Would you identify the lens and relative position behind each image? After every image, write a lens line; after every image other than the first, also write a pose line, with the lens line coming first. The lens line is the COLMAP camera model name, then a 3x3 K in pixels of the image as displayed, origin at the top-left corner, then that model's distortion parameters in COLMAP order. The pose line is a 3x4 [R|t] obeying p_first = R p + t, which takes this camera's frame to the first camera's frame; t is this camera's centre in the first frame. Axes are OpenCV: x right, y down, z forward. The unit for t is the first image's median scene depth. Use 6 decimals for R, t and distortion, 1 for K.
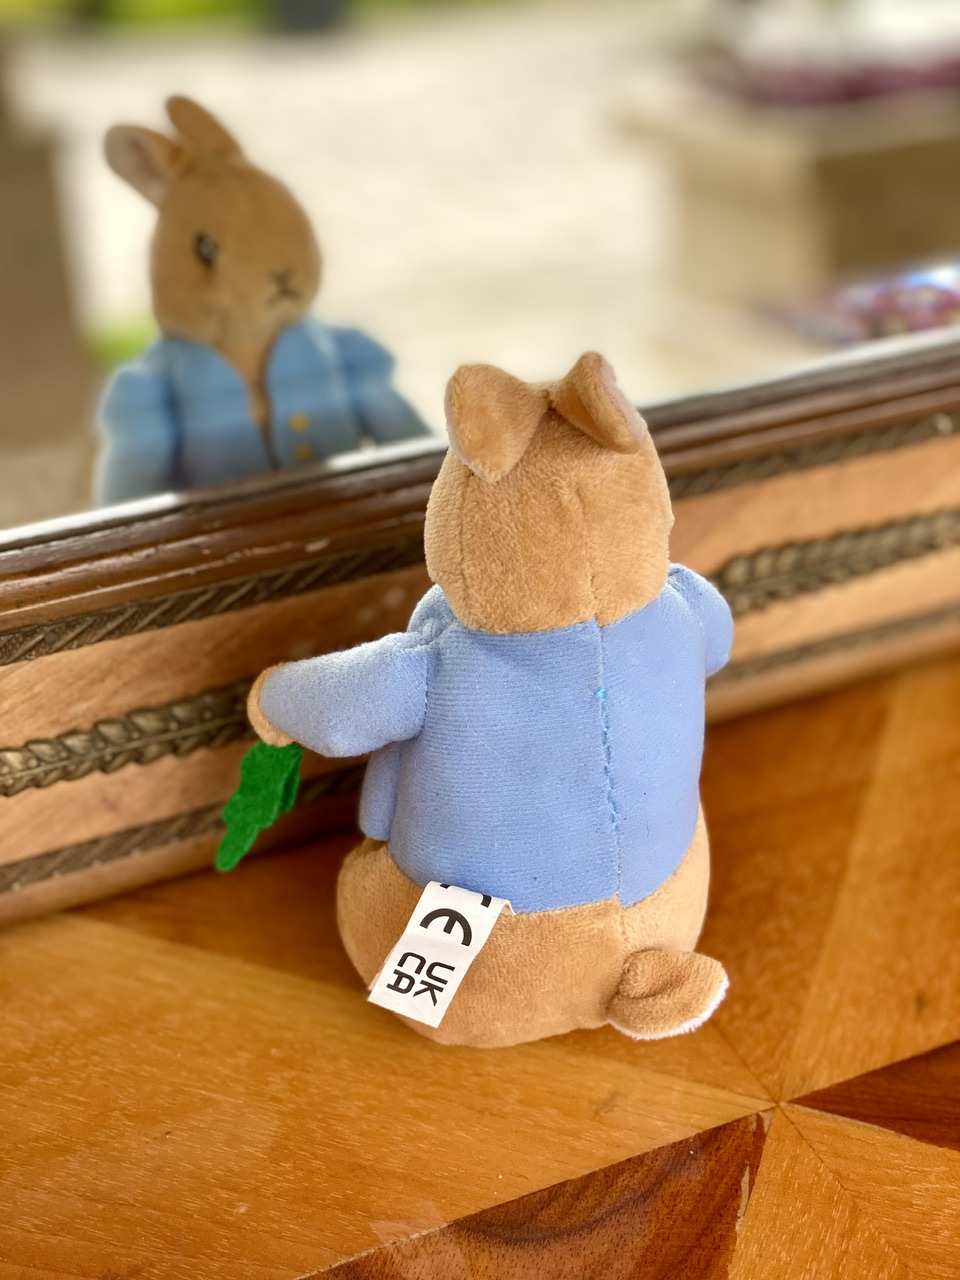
lens RADIAL K [[1942.6, 0, 495.6], [0, 1942.6, 636.2], [0, 0, 1]] dist [0.132911, -0.472153]
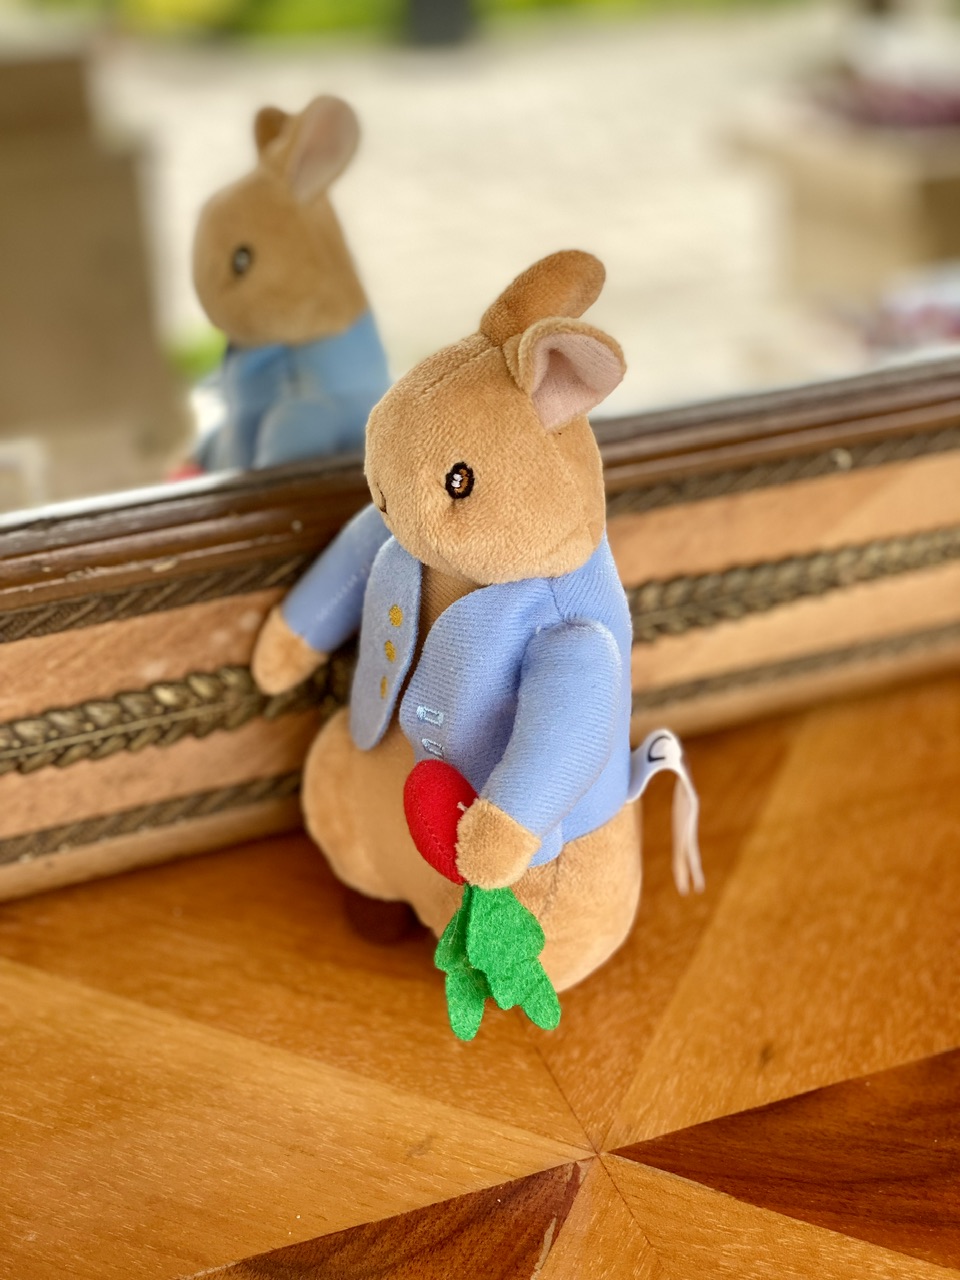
lens RADIAL K [[1942.6, 0, 495.6], [0, 1942.6, 636.2], [0, 0, 1]] dist [0.132911, -0.472153]
pose [[0.997591, 0.030523, -0.062289, 0.143956], [-0.030979, 0.999500, -0.006378, -0.010148], [0.062063, 0.008292, 0.998038, 0.024317]]
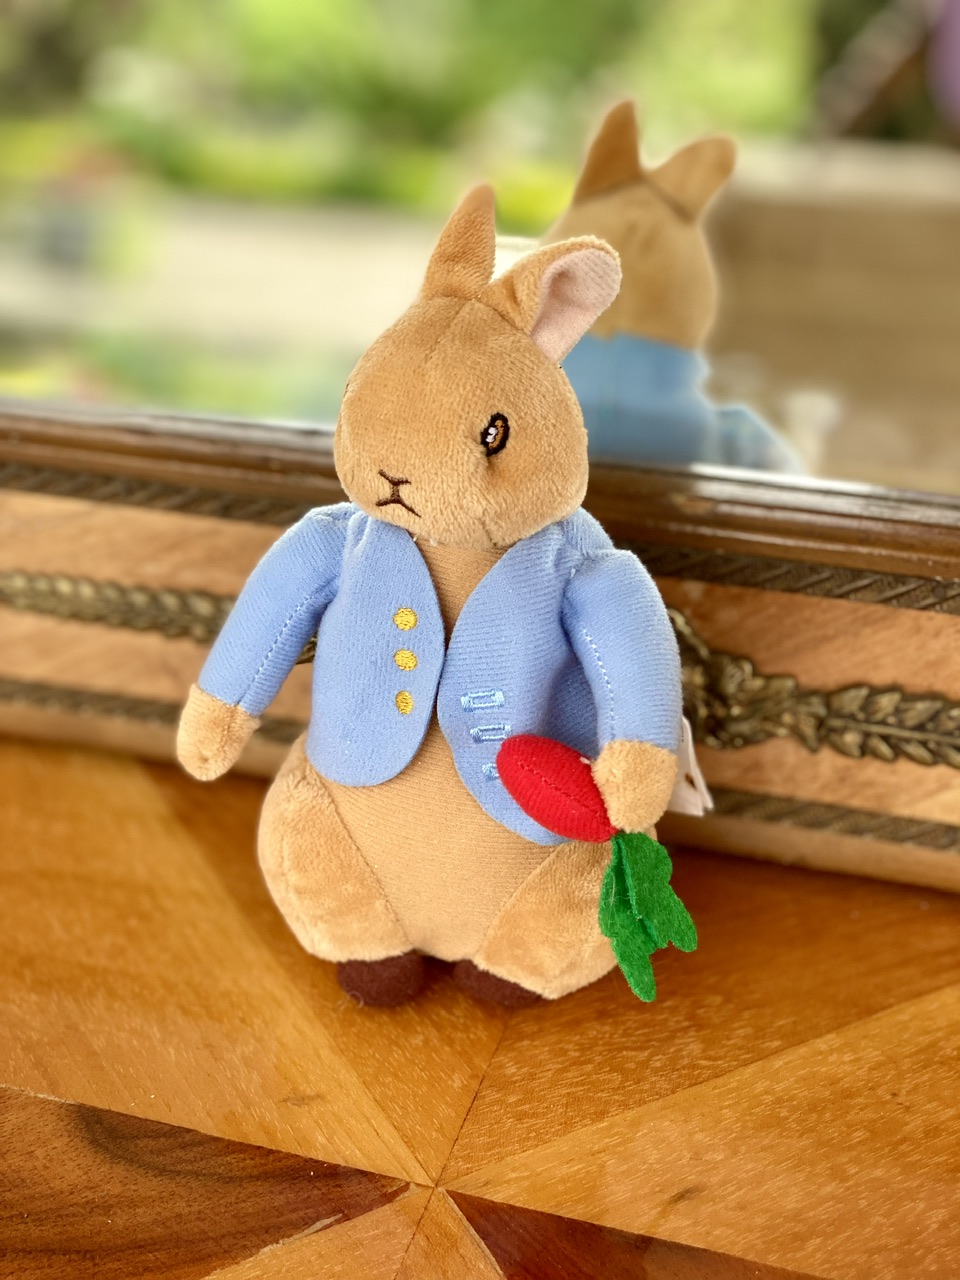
lens RADIAL K [[1942.6, 0, 495.6], [0, 1942.6, 636.2], [0, 0, 1]] dist [0.132911, -0.472153]
pose [[0.730479, 0.302881, -0.612097, 0.625596], [-0.366348, 0.930192, 0.023082, -0.025043], [0.576359, 0.207380, 0.790445, 0.252910]]
